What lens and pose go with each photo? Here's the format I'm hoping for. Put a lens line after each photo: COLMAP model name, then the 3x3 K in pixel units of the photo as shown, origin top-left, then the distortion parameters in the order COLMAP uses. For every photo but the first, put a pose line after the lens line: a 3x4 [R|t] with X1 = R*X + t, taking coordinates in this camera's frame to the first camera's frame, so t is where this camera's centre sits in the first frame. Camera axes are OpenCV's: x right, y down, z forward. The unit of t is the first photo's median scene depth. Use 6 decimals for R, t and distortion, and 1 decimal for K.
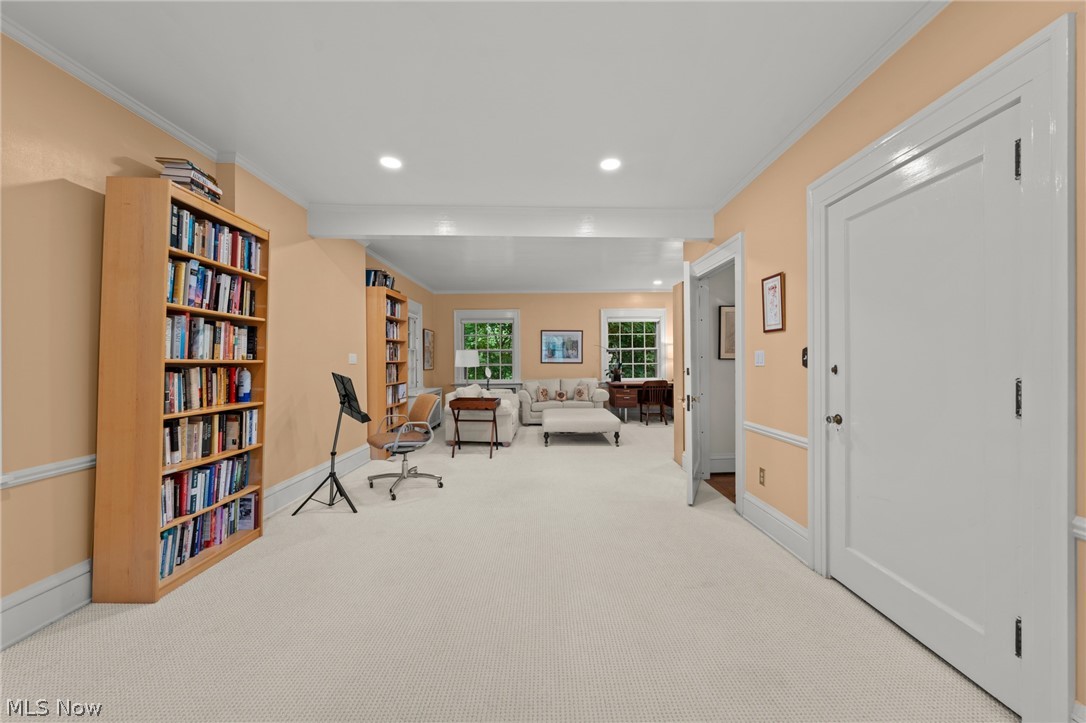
lens RADIAL K [[375.4, 0, 543.0], [0, 375.4, 361.5], [0, 0, 1]] dist [0.000344, -0.000118]
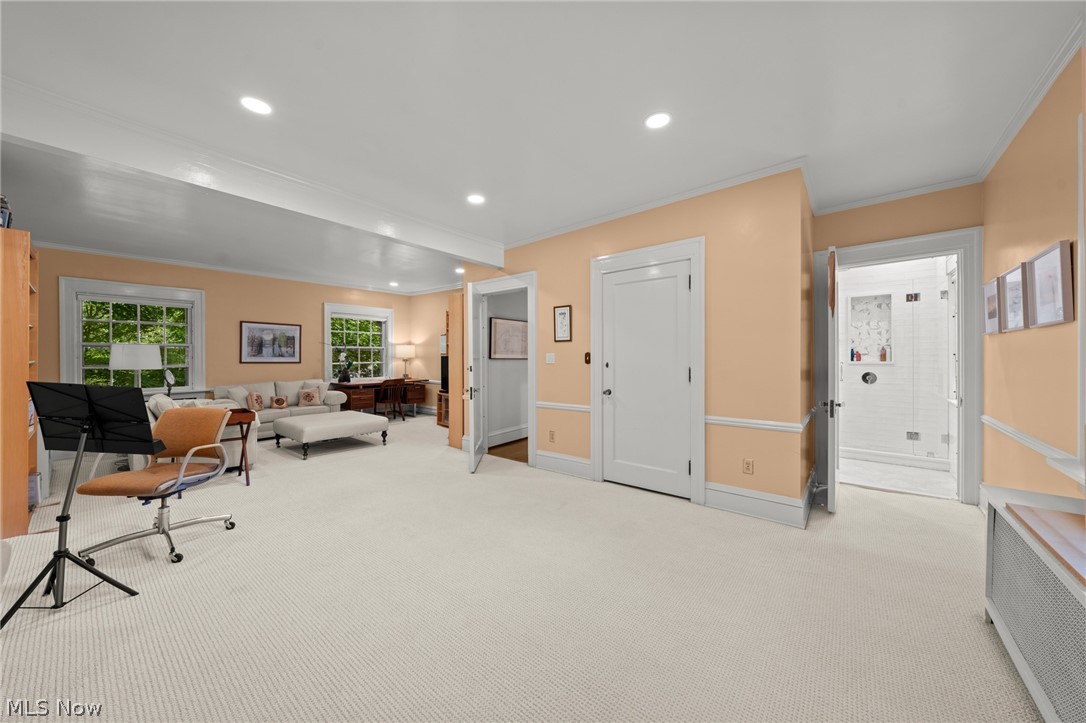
lens RADIAL K [[375.4, 0, 543.0], [0, 375.4, 361.5], [0, 0, 1]] dist [0.000344, -0.000118]
pose [[0.644449, -0.004212, 0.764636, -0.229937], [0.002076, 0.999991, 0.003759, -0.000800], [-0.764645, -0.000835, 0.644452, 0.018691]]
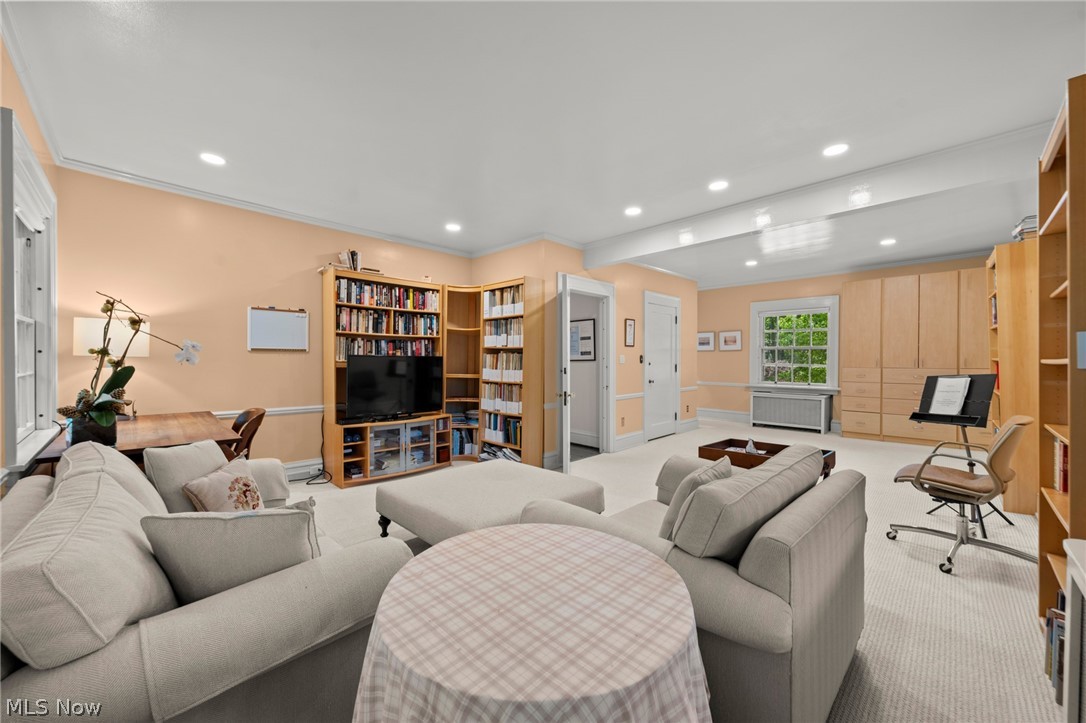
lens RADIAL K [[411.9, 0, 543.0], [0, 411.9, 361.5], [0, 0, 1]] dist [0.000264, 0.000015]
pose [[-0.698710, -0.000597, 0.715405, -0.238574], [-0.000176, 1.000000, 0.000663, 0.000910], [-0.715405, 0.000337, -0.698710, 1.040774]]
